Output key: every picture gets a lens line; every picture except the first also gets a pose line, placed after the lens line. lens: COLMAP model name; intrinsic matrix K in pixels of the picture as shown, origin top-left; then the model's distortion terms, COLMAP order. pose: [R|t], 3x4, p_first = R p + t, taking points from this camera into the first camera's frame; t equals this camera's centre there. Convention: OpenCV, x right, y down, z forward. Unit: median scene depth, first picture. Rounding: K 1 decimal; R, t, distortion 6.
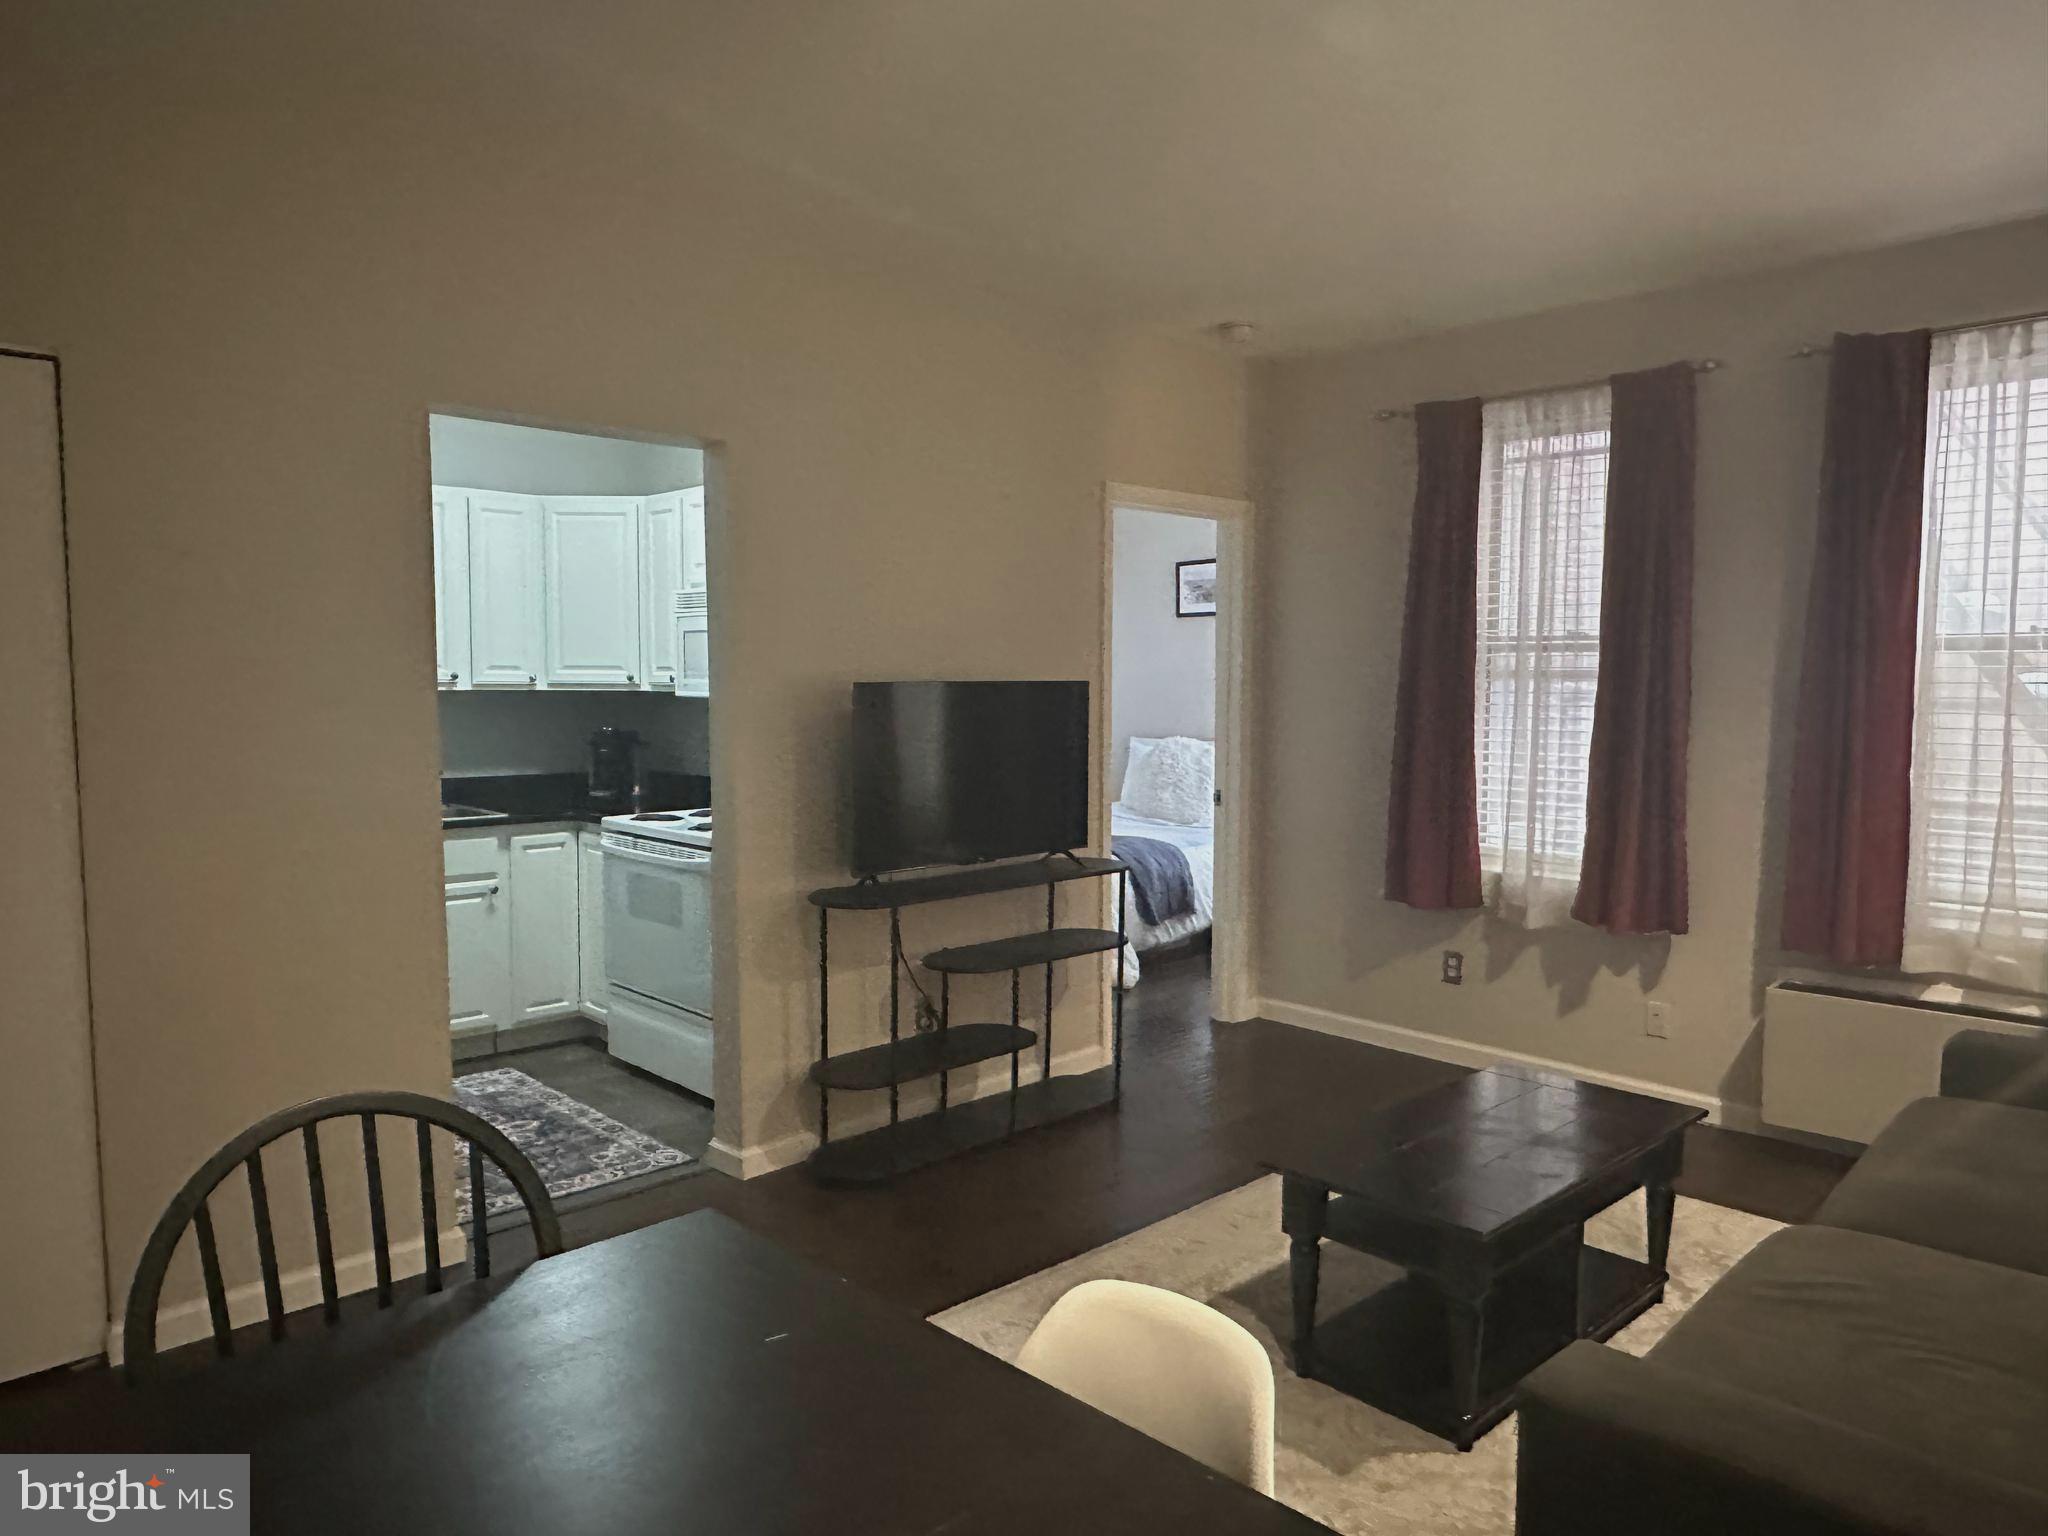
lens RADIAL K [[1324.8, 0, 1024.0], [0, 1324.8, 768.0], [0, 0, 1]] dist [0.001154, -0.001637]
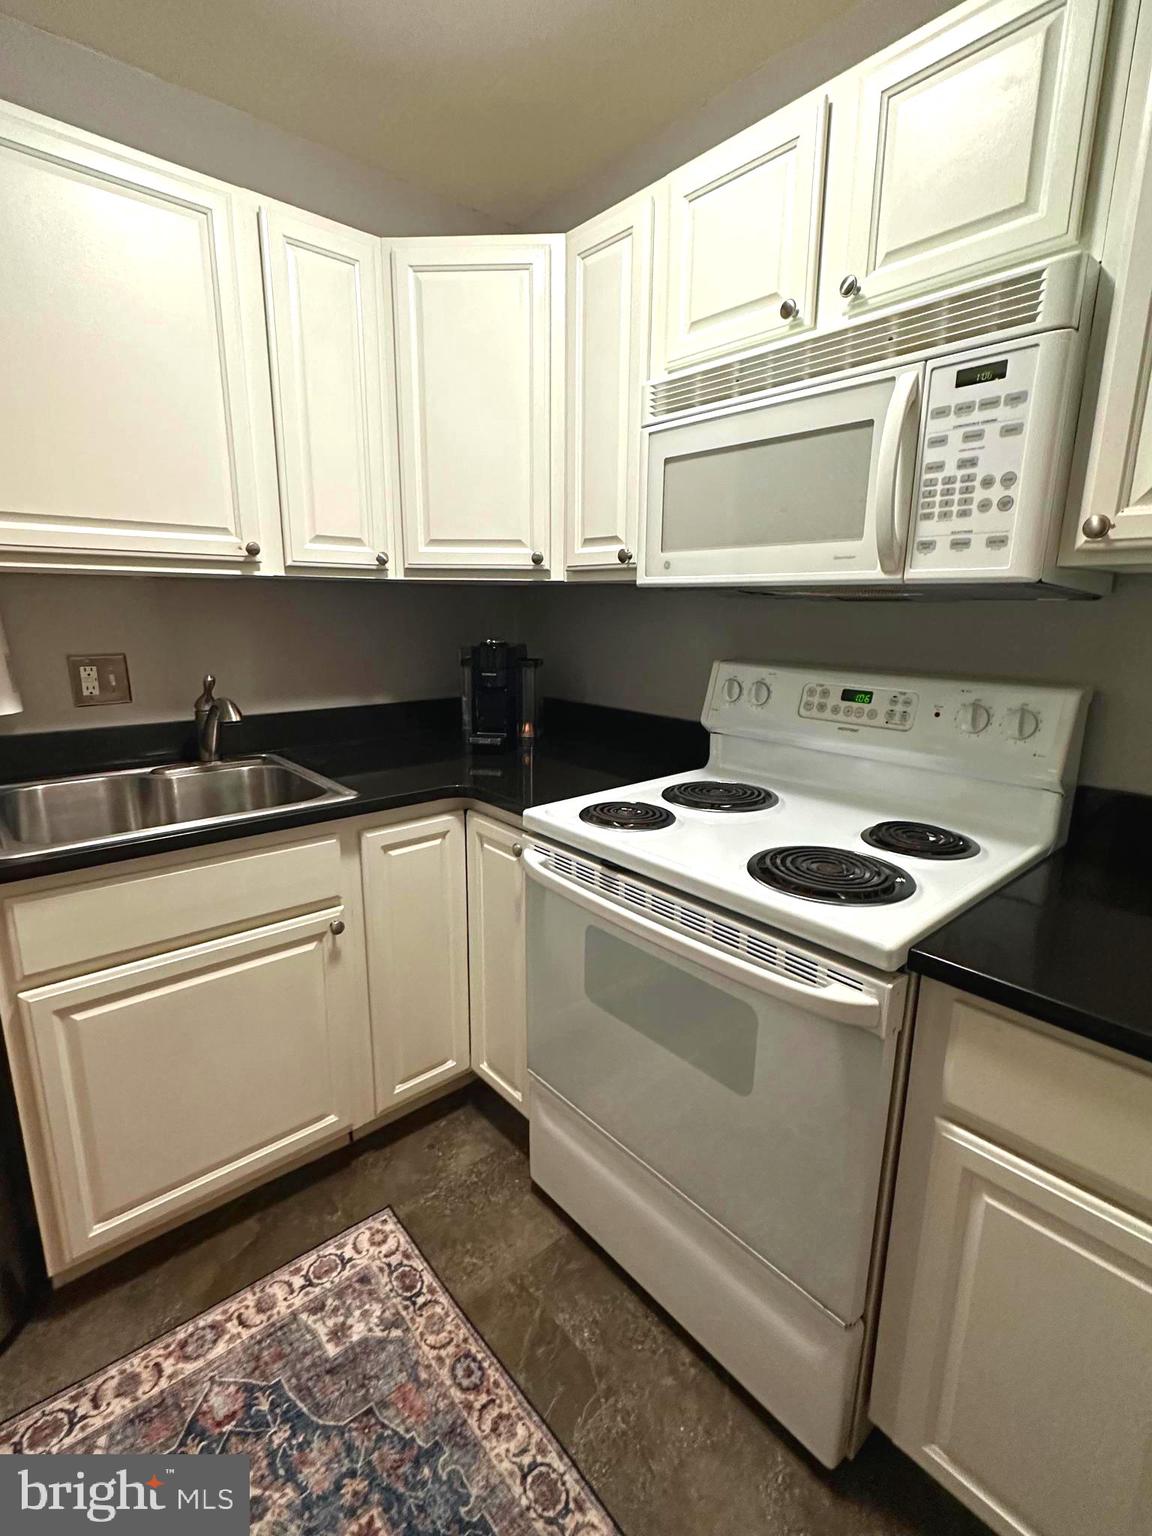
lens RADIAL K [[721.3, 0, 576.0], [0, 721.3, 768.0], [0, 0, 1]] dist [0.000784, 0.000572]
pose [[0.998238, 0.017132, -0.056815, -0.268364], [-0.007668, 0.986632, 0.162782, -0.027590], [0.058844, -0.162059, 0.985025, 0.679463]]
